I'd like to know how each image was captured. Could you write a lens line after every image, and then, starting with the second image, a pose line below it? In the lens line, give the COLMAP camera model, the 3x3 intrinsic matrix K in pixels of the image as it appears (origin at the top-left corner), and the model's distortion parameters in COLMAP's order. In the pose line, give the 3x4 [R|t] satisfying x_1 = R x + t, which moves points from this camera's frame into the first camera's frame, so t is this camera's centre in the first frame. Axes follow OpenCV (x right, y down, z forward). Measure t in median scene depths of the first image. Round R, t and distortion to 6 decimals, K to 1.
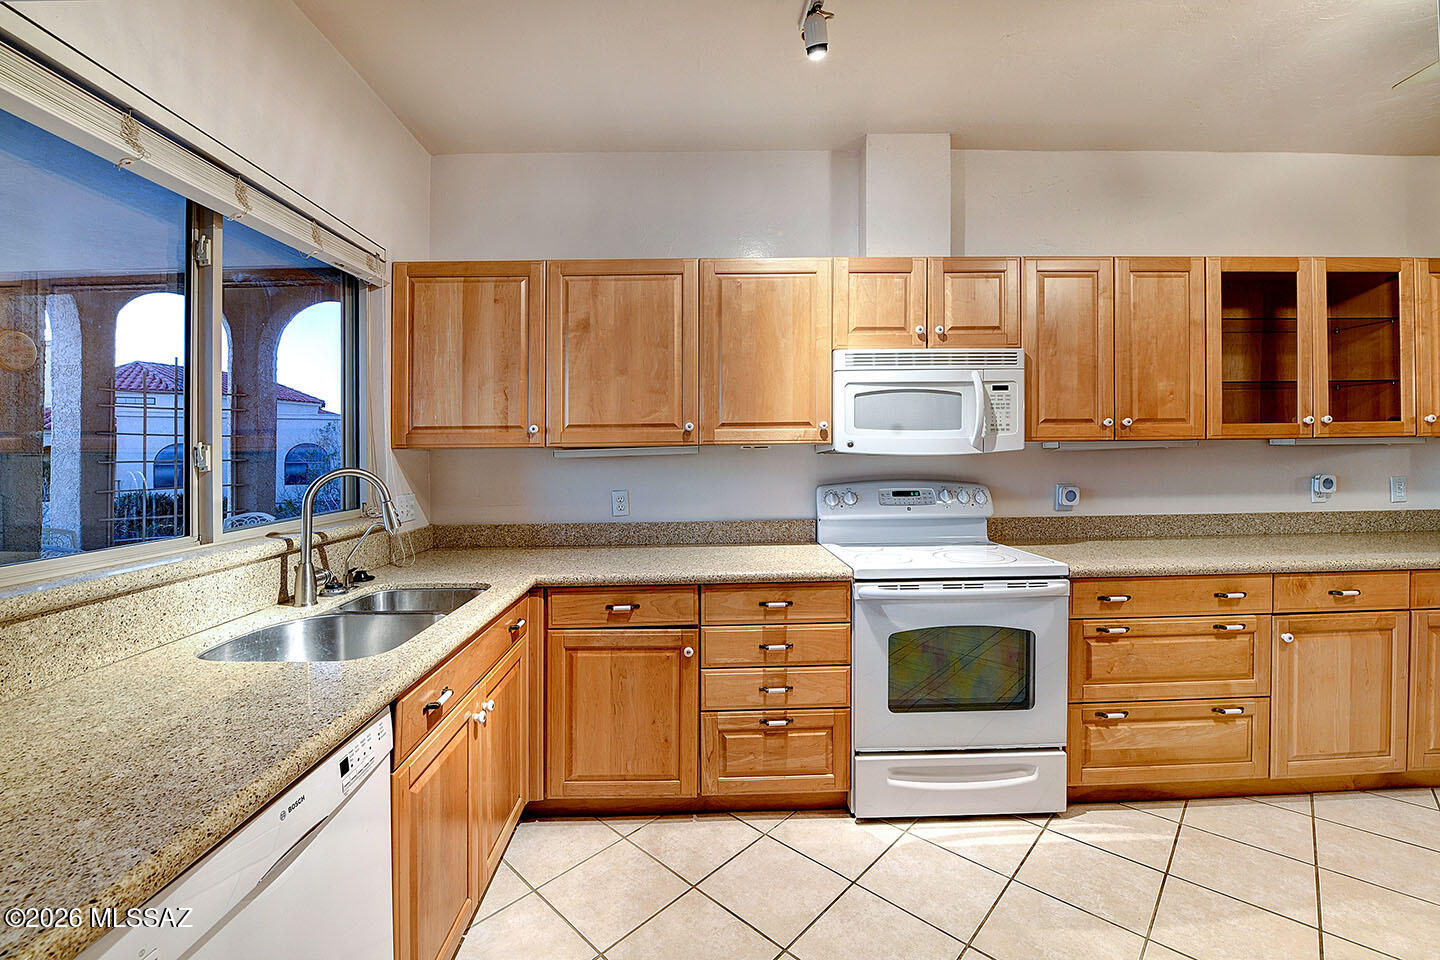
lens RADIAL K [[612.9, 0, 722.8], [0, 612.9, 476.1], [0, 0, 1]] dist [-0.024938, -0.000306]
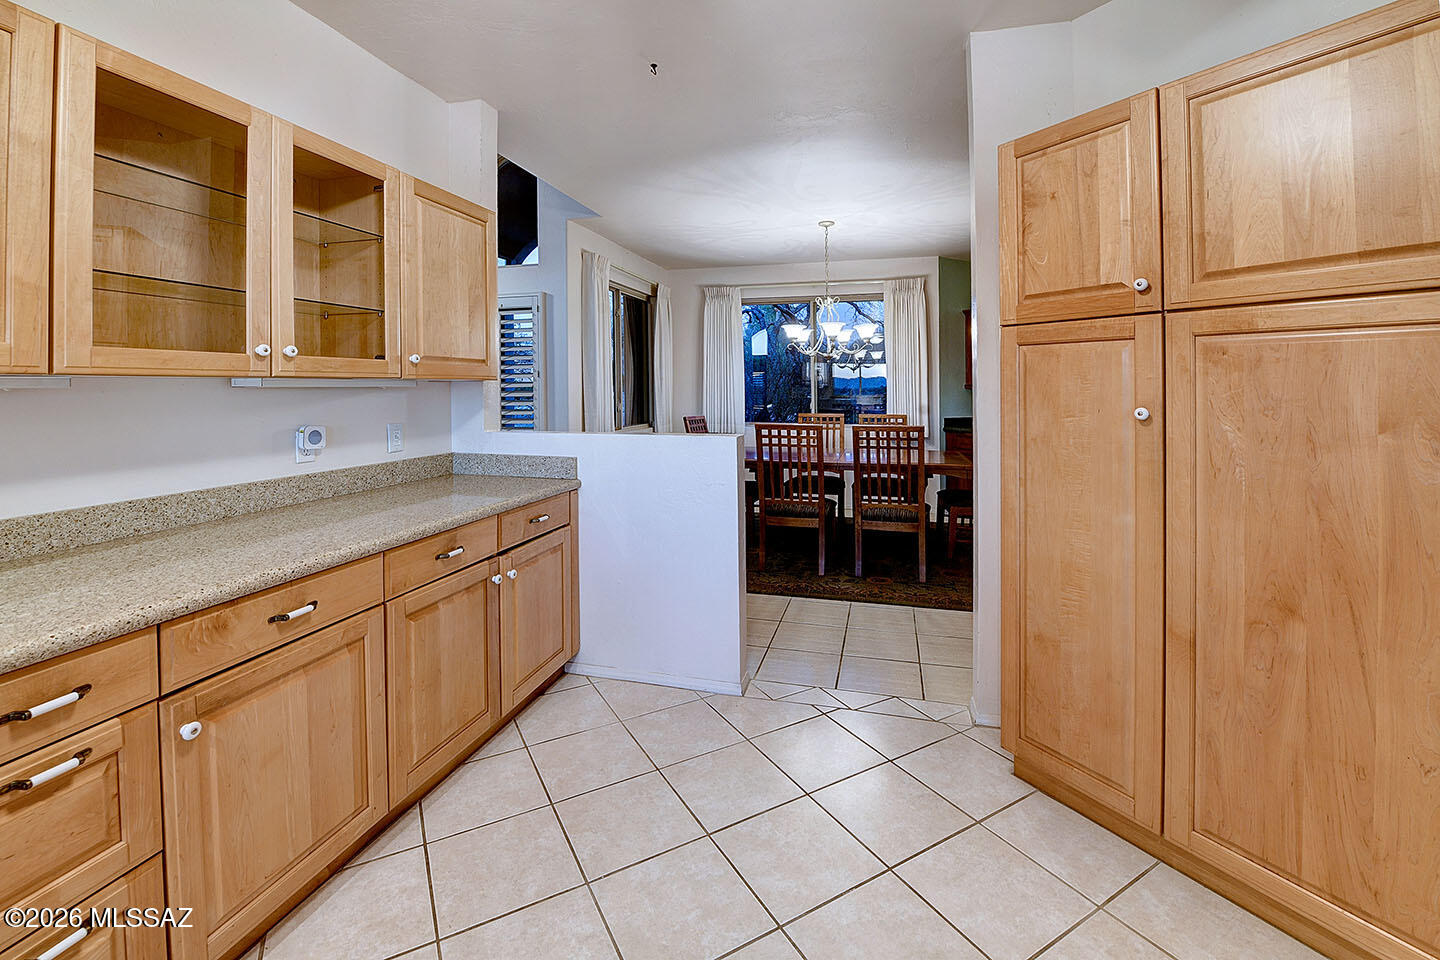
lens RADIAL K [[624.3, 0, 721.5], [0, 624.3, 395.0], [0, 0, 1]] dist [-0.019979, -0.000033]
pose [[0.301441, 0.006658, 0.953461, 0.469840], [0.020154, 0.999708, -0.013353, -0.023371], [-0.953272, 0.023242, 0.301219, 0.296803]]
